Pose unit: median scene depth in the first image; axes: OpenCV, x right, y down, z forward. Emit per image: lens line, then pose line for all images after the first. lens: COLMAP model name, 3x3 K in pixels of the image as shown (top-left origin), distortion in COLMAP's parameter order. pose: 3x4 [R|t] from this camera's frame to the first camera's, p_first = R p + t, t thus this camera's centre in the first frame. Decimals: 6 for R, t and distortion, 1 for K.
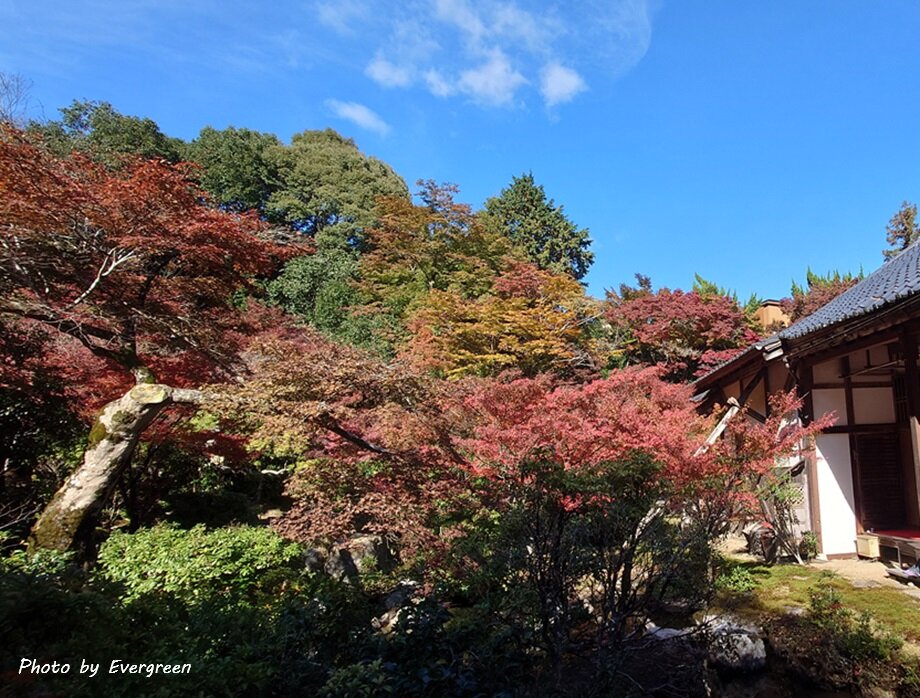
lens RADIAL K [[651.6, 0, 460.0], [0, 651.6, 348.6], [0, 0, 1]] dist [0.001147, 0.000190]
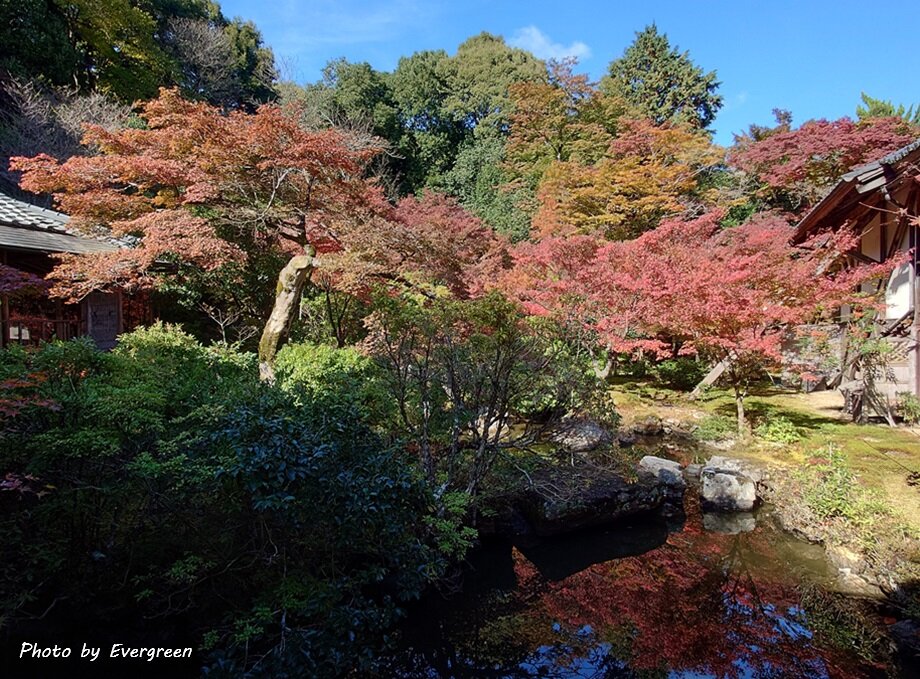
lens RADIAL K [[568.6, 0, 460.0], [0, 568.6, 339.8], [0, 0, 1]] dist [0.003452, 0.000764]
pose [[0.811370, 0.036768, -0.583375, 0.399378], [0.080542, 0.981468, 0.173878, 0.028061], [0.578957, -0.188066, 0.793372, 0.059813]]
